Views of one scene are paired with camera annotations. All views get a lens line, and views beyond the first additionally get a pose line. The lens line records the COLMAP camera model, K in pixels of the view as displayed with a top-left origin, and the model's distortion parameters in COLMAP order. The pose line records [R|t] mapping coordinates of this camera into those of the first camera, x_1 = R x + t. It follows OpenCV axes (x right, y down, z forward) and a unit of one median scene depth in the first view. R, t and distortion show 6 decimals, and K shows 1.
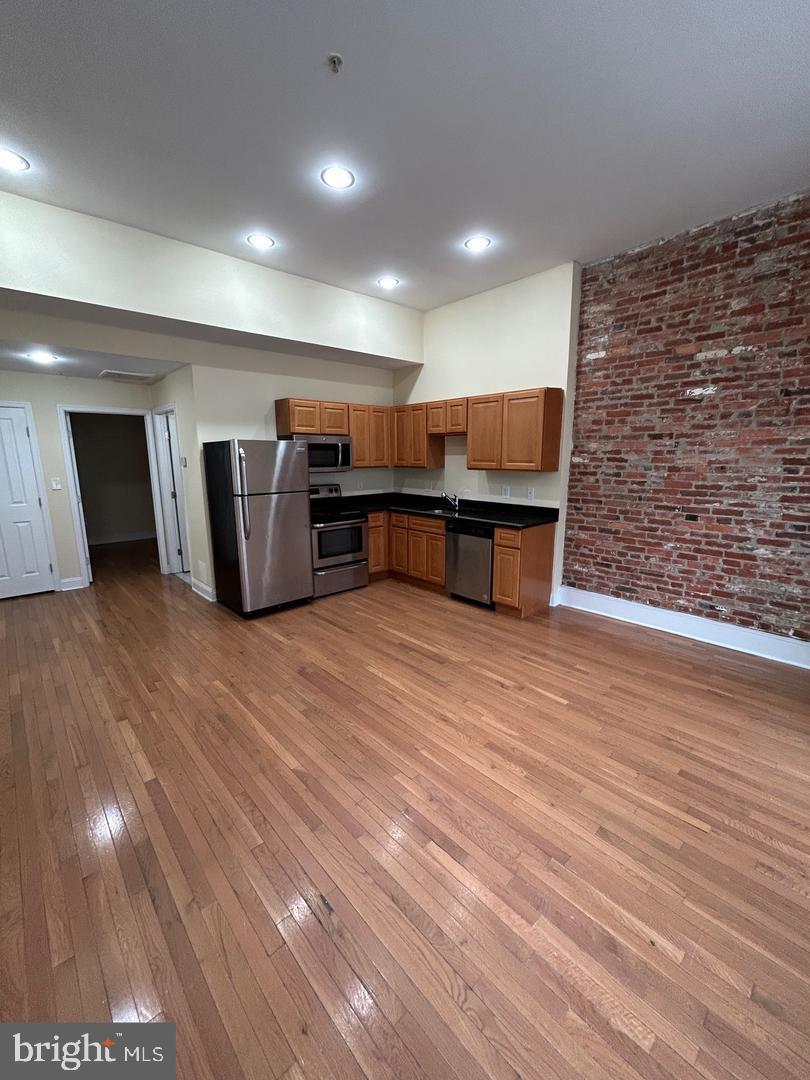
lens RADIAL K [[435.1, 0, 404.7], [0, 435.1, 538.8], [0, 0, 1]] dist [-0.001383, 0.000706]
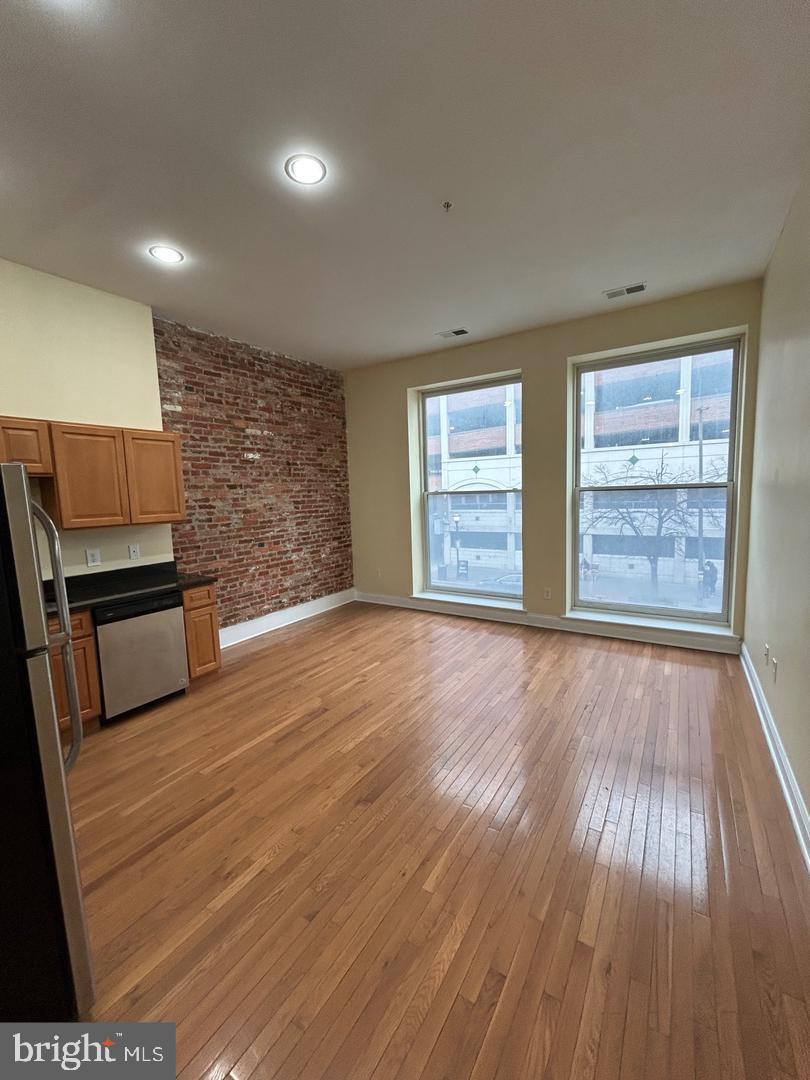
lens RADIAL K [[435.1, 0, 404.4], [0, 435.1, 539.3], [0, 0, 1]] dist [-0.001383, 0.000706]
pose [[-0.255105, -0.093416, 0.962390, -0.796884], [0.218998, 0.963874, 0.151611, -0.178124], [-0.941786, 0.249438, -0.225431, 0.888009]]
